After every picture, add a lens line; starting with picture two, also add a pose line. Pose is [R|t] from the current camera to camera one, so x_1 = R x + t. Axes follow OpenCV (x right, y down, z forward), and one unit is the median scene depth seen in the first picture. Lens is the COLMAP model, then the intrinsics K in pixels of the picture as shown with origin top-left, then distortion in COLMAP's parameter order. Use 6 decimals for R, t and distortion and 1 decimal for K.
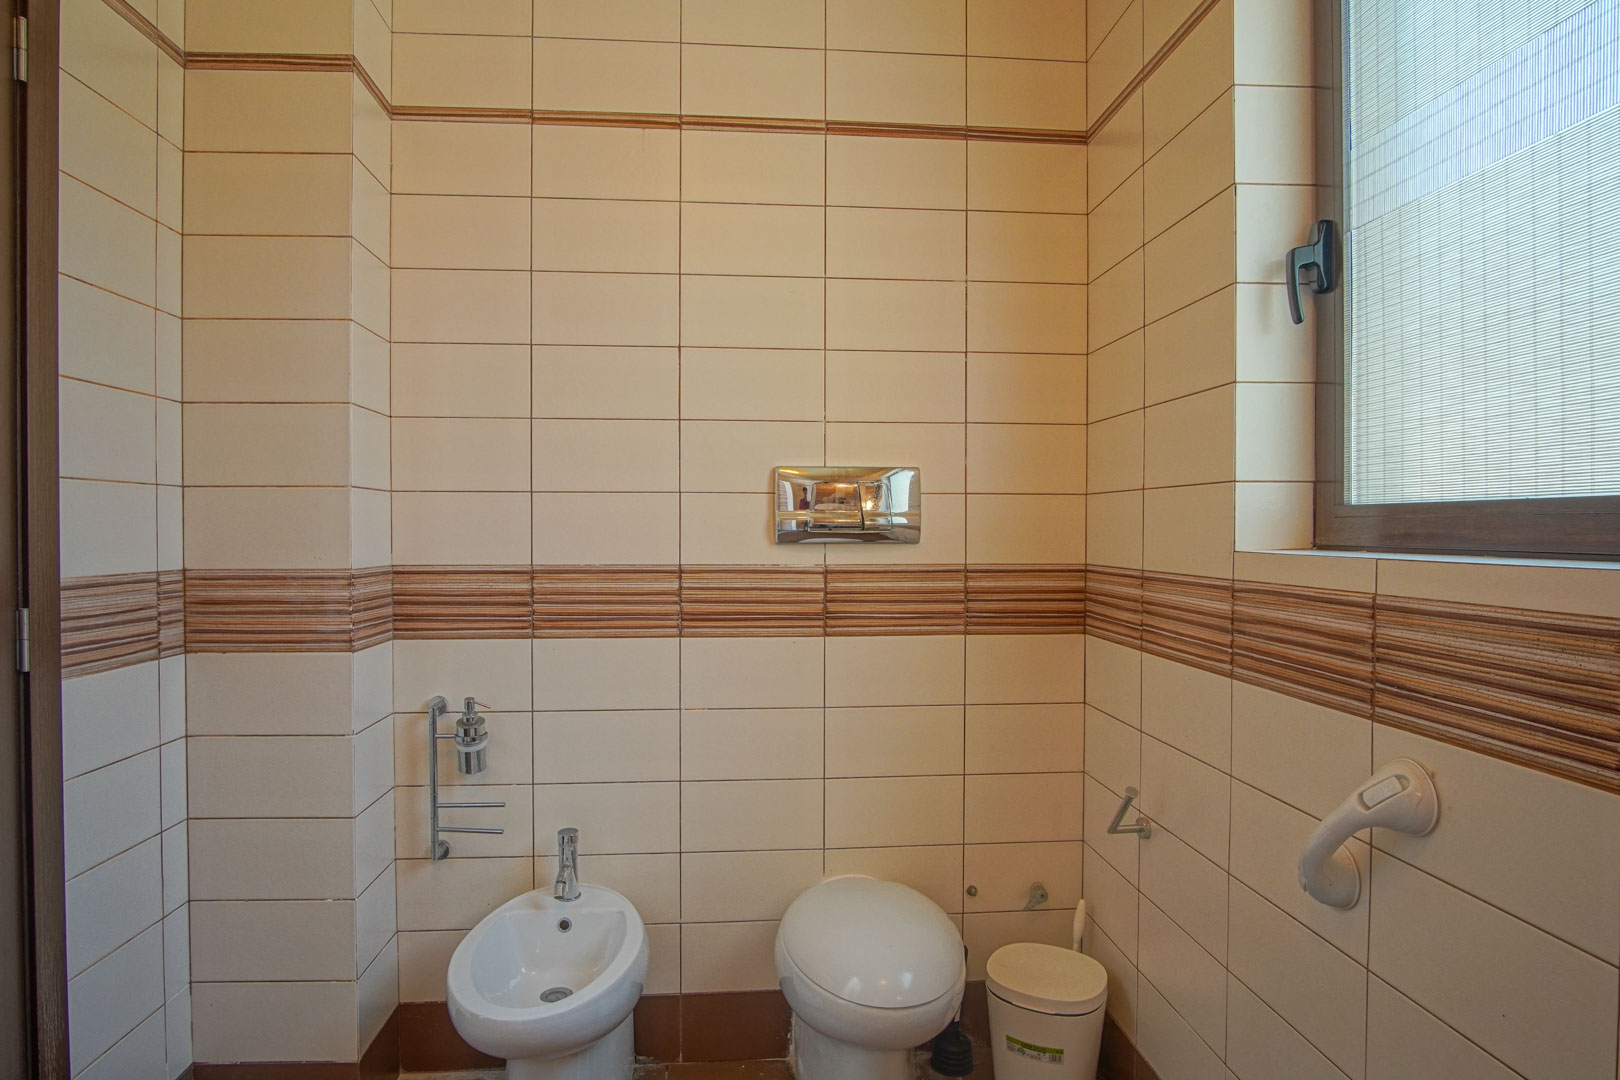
lens RADIAL K [[896.0, 0, 810.0], [0, 896.0, 540.0], [0, 0, 1]] dist [-0.002552, -0.000431]
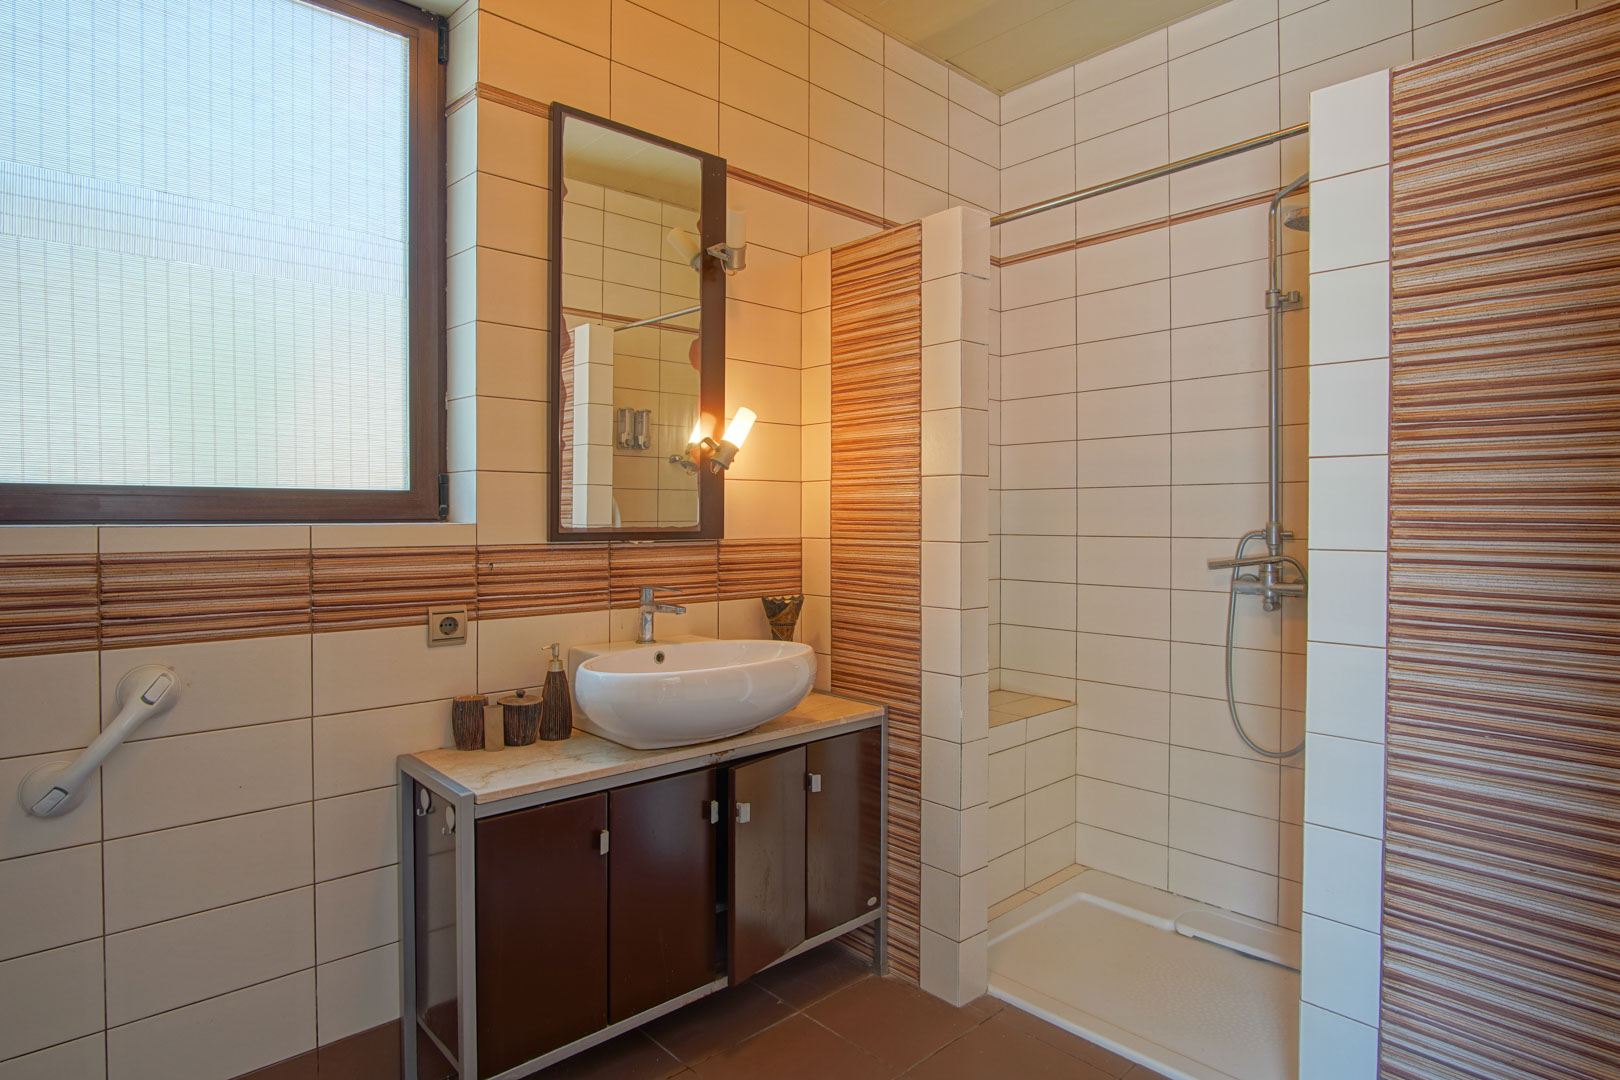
lens RADIAL K [[896.0, 0, 810.0], [0, 896.0, 540.0], [0, 0, 1]] dist [-0.002552, -0.000431]
pose [[-0.619618, -0.028583, 0.784383, -1.075946], [0.004759, 0.999182, 0.040170, -0.007867], [-0.784889, 0.028623, -0.618975, 1.018233]]
